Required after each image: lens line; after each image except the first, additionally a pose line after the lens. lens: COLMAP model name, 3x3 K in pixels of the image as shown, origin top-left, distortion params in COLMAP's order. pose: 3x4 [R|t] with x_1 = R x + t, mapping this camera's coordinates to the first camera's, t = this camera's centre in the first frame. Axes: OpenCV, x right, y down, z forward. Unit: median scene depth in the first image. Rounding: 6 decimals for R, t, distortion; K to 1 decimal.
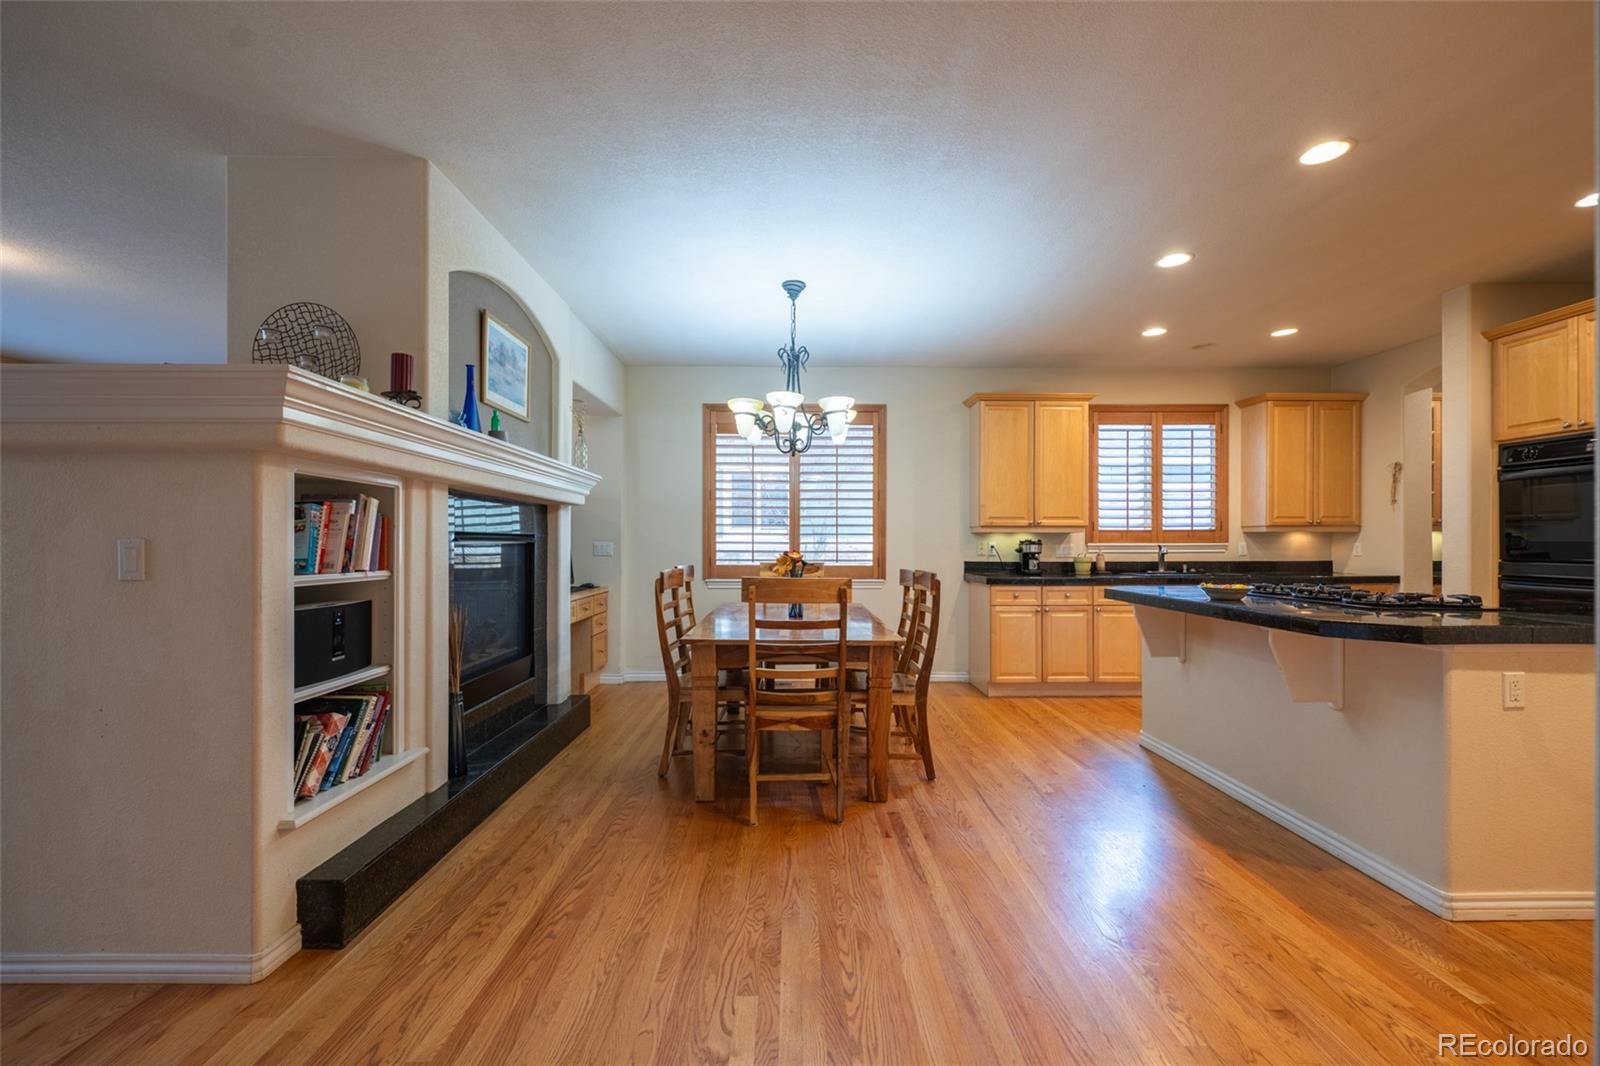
lens RADIAL K [[640.3, 0, 800.9], [0, 640.3, 536.1], [0, 0, 1]] dist [-0.000374, -0.000430]
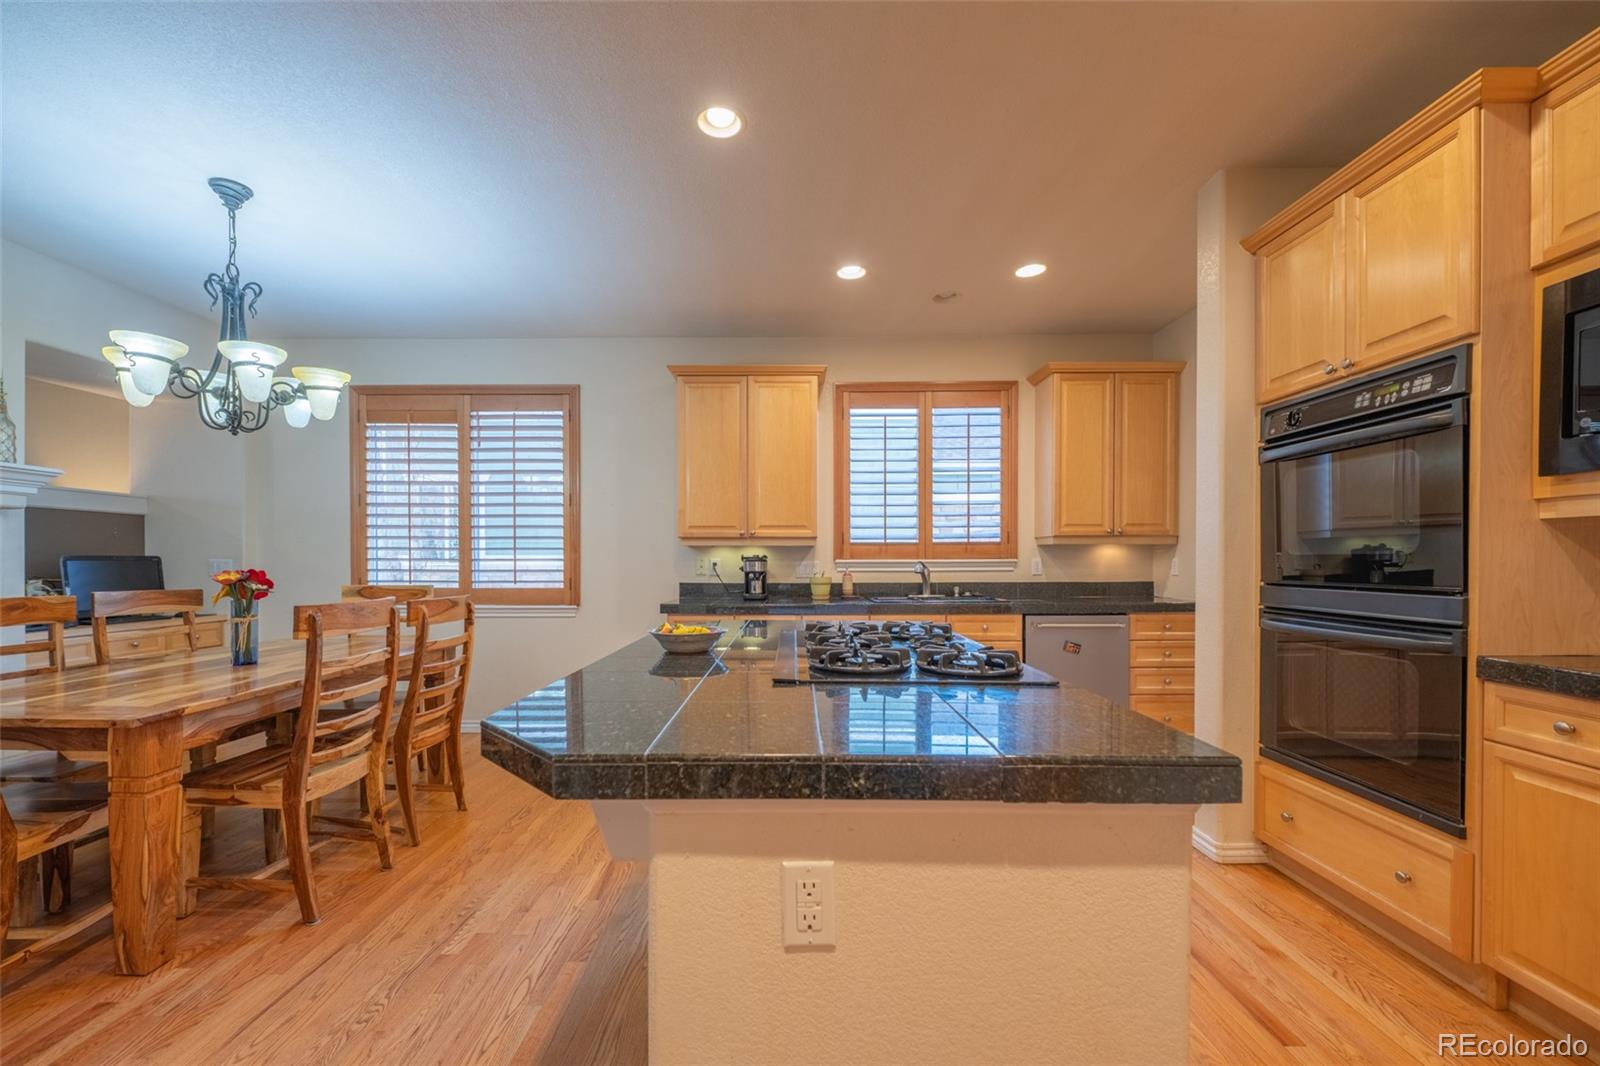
lens RADIAL K [[636.2, 0, 790.3], [0, 636.2, 559.9], [0, 0, 1]] dist [-0.002124, -0.000248]
pose [[0.999649, -0.001632, -0.026460, 0.417485], [0.001851, 0.999964, 0.008246, 0.005104], [0.026445, -0.008292, 0.999616, 0.220227]]
